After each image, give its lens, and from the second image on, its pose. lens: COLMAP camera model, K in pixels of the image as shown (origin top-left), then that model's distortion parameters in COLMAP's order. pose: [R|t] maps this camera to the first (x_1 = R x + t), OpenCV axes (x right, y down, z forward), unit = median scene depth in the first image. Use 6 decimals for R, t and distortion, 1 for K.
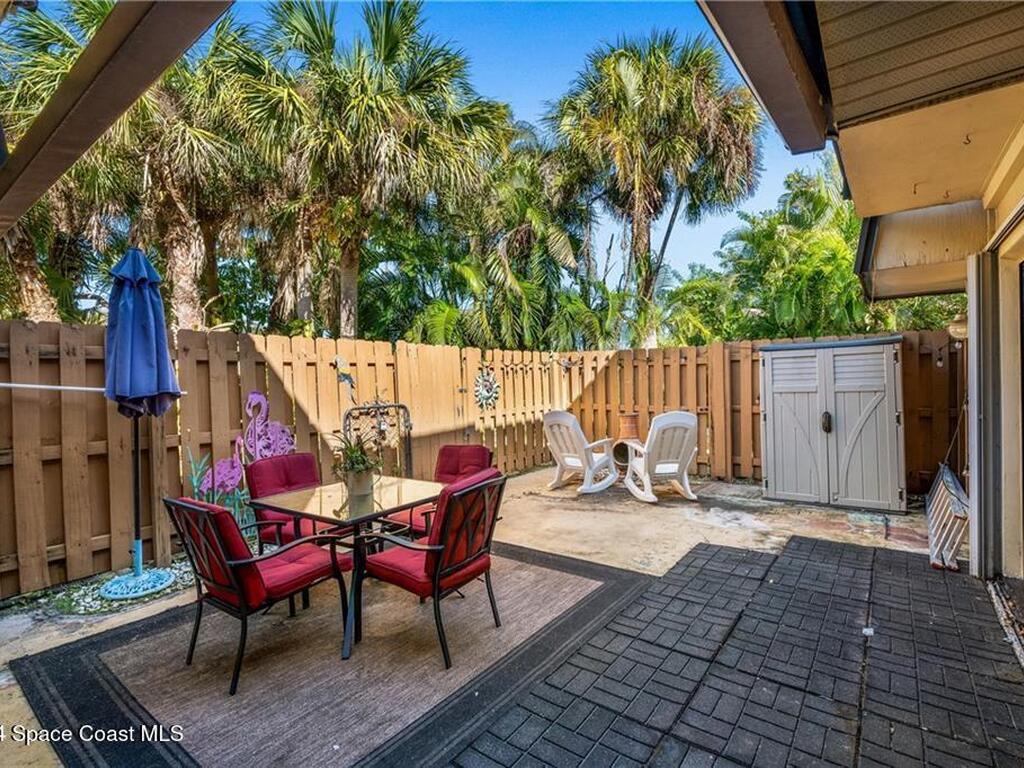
lens RADIAL K [[506.7, 0, 518.2], [0, 506.7, 381.7], [0, 0, 1]] dist [0.000999, 0.000063]
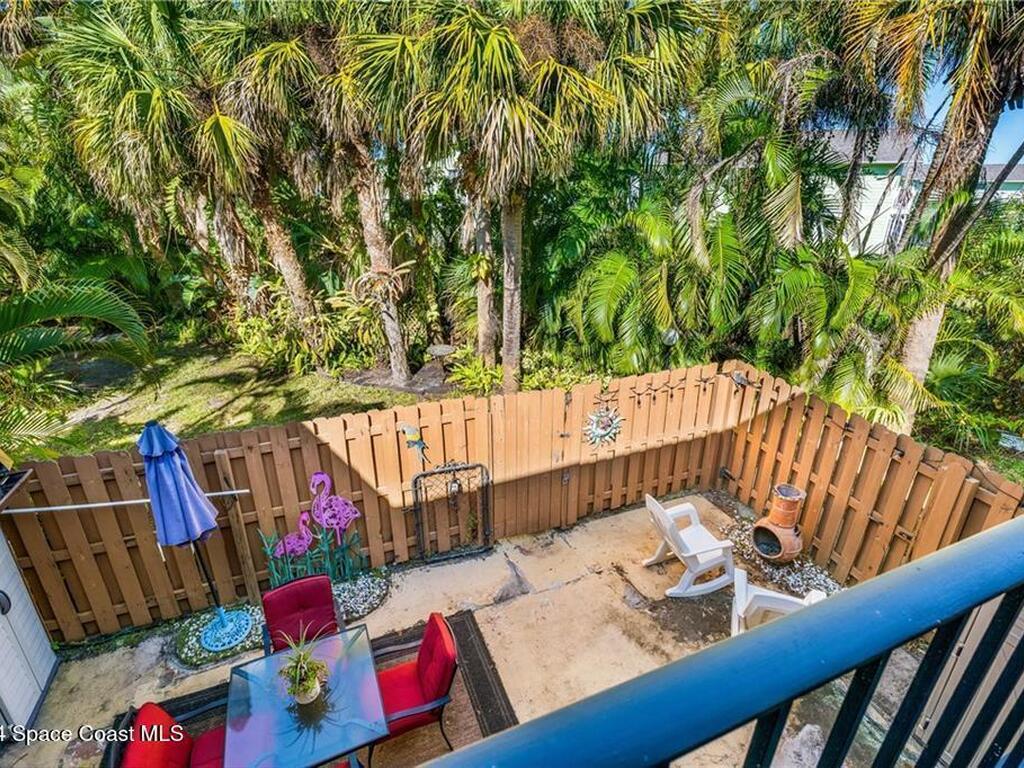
lens RADIAL K [[506.7, 0, 518.2], [0, 506.7, 381.7], [0, 0, 1]] dist [0.000999, 0.000063]
pose [[0.858055, 0.219959, -0.464069, 0.256563], [-0.031726, 0.924612, 0.379586, -0.490844], [0.512577, -0.310983, 0.800347, 0.351174]]
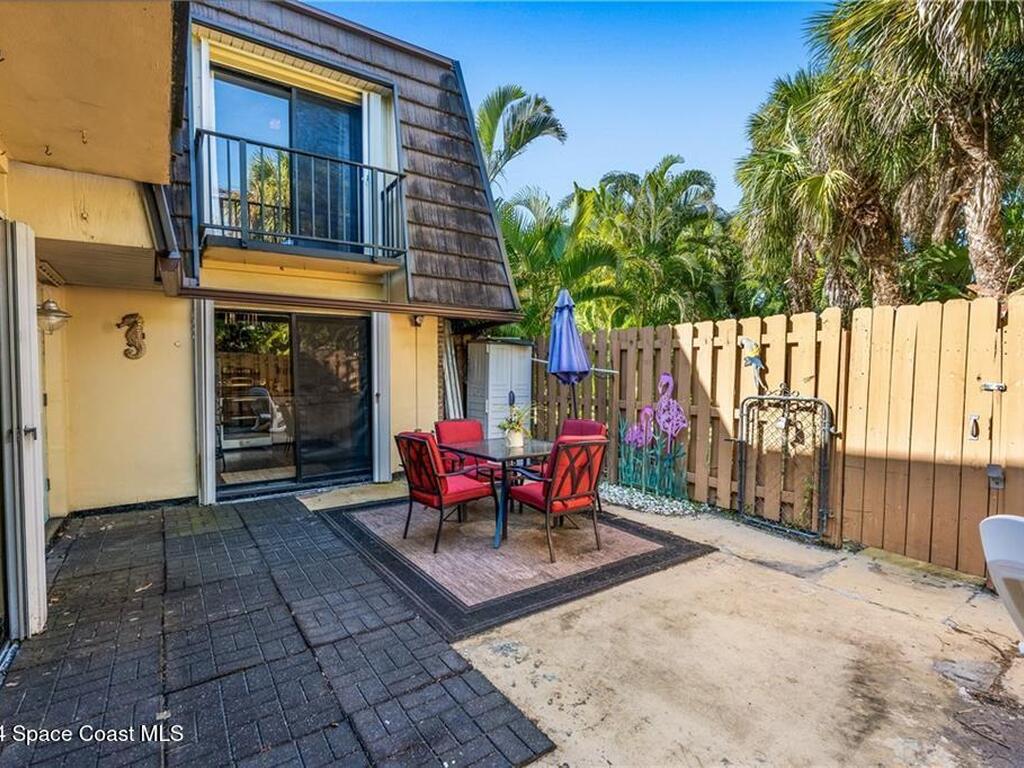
lens RADIAL K [[507.0, 0, 515.5], [0, 507.0, 385.7], [0, 0, 1]] dist [-0.003202, -0.000223]
pose [[-0.312516, 0.057147, -0.948192, 0.614903], [0.002140, 0.998229, 0.059457, -0.018819], [0.949910, 0.016552, -0.312085, 0.874602]]
